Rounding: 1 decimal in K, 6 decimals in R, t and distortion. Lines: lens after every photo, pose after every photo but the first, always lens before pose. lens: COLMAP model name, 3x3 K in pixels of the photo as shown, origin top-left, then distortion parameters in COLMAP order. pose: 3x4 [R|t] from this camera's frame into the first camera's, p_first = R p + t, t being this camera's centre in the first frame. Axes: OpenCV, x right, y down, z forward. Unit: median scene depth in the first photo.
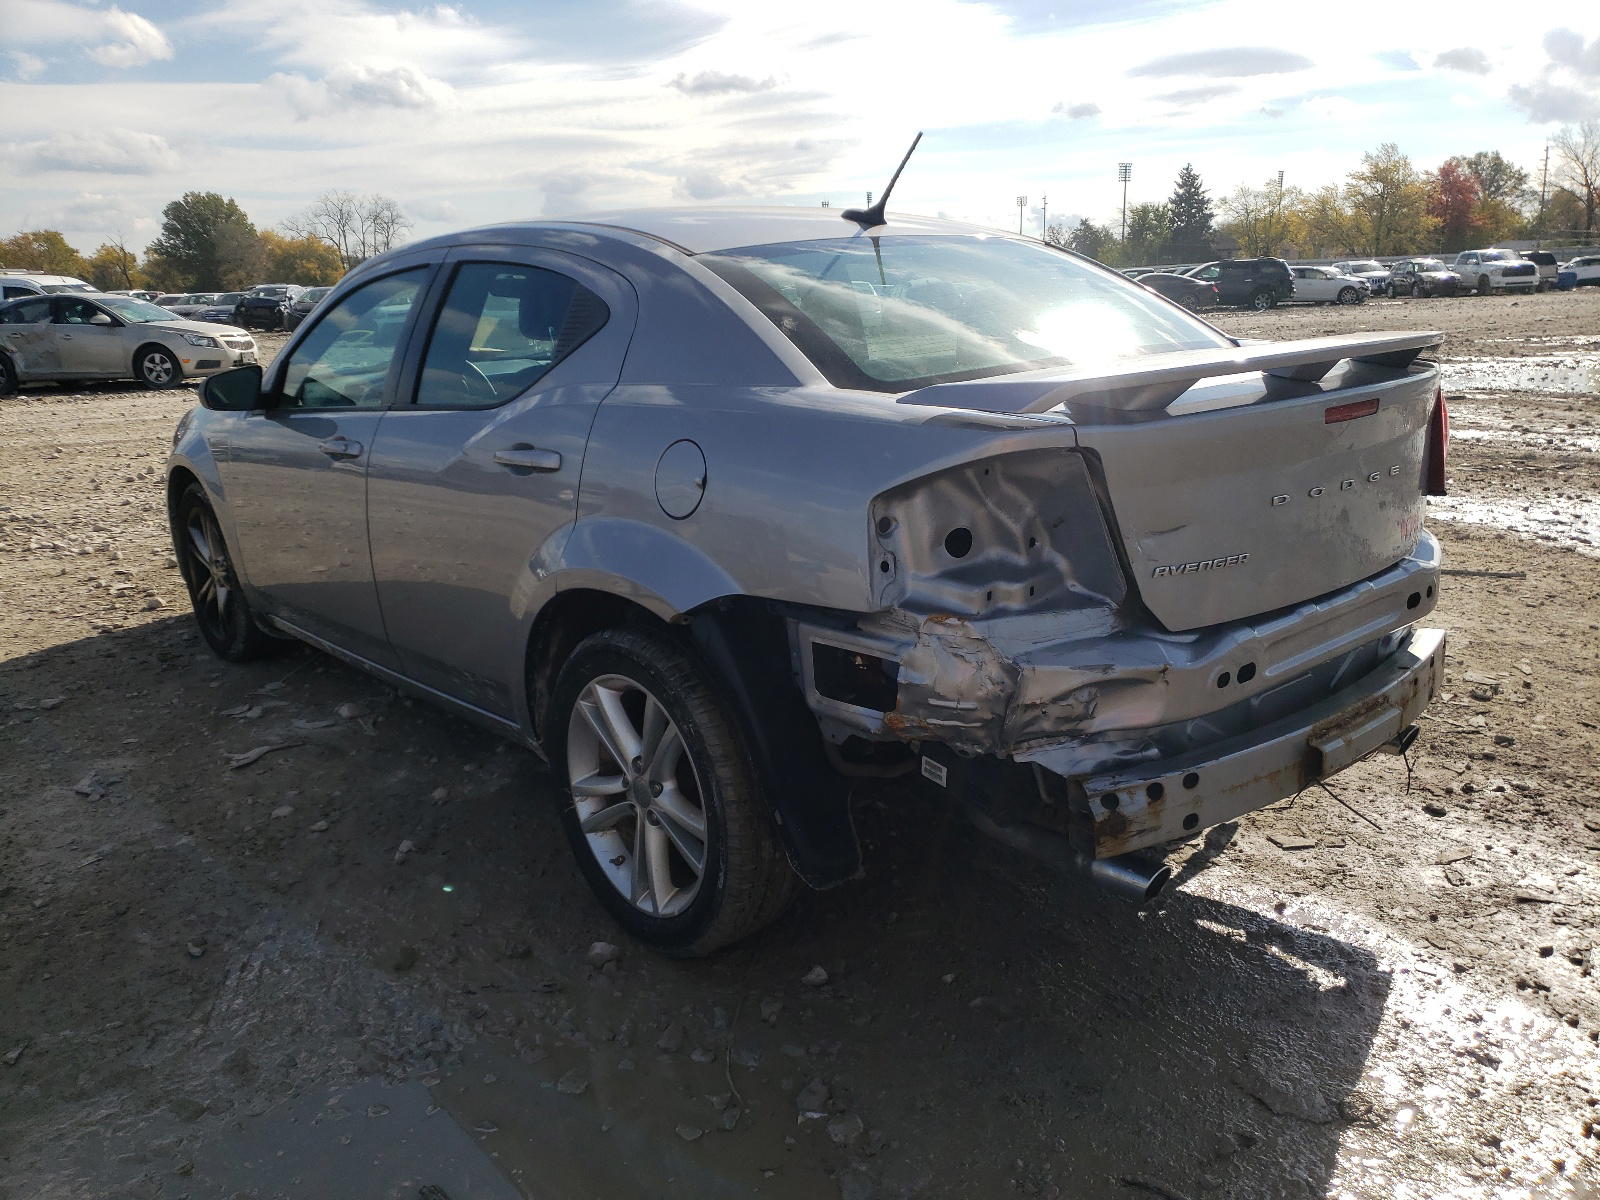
lens RADIAL K [[1058.4, 0, 691.9], [0, 1058.4, 598.4], [0, 0, 1]] dist [0.126319, -0.085160]
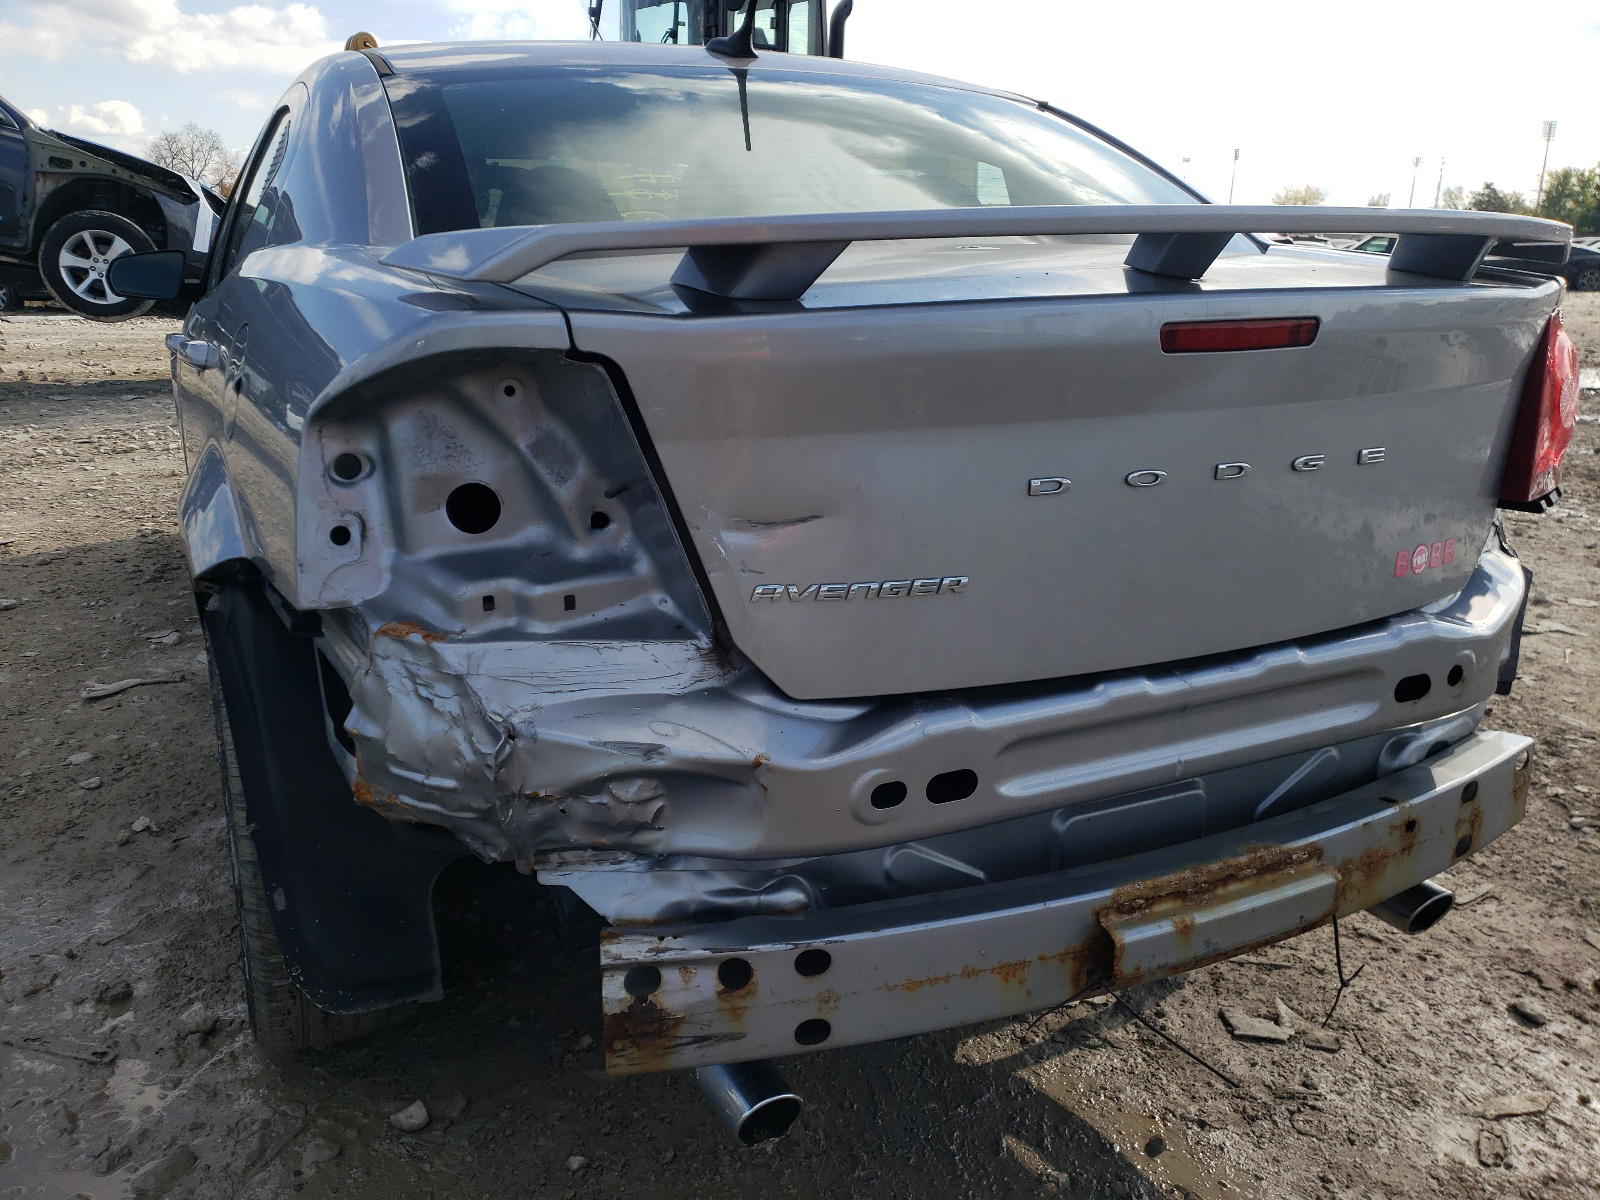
lens RADIAL K [[1058.4, 0, 691.9], [0, 1058.4, 598.4], [0, 0, 1]] dist [0.126319, -0.085160]
pose [[0.969747, 0.105474, -0.220151, 0.485952], [-0.096250, 0.993985, 0.052245, -0.044062], [0.224337, -0.029475, 0.974066, 0.427152]]
